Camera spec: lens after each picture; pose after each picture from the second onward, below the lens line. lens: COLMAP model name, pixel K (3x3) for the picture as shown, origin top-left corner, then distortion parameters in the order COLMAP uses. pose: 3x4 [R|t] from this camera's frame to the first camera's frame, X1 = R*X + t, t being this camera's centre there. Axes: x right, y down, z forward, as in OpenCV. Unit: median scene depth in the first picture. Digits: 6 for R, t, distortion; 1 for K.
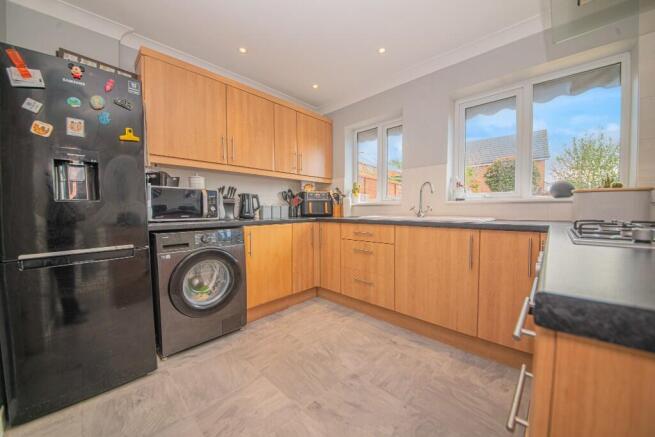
lens RADIAL K [[245.9, 0, 326.5], [0, 245.9, 217.3], [0, 0, 1]] dist [-0.017668, -0.002737]
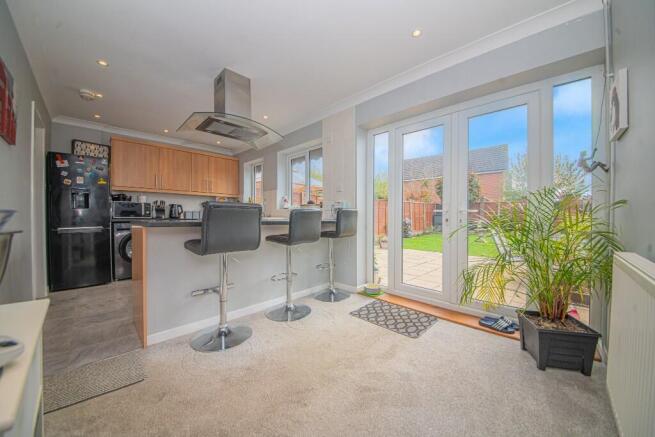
lens RADIAL K [[245.9, 0, 329.2], [0, 245.9, 214.3], [0, 0, 1]] dist [-0.017668, -0.002737]
pose [[0.999726, 0.008797, 0.021672, 0.886743], [-0.008050, 0.999379, -0.034315, 0.032055], [-0.021961, 0.034131, 0.999176, -0.915019]]
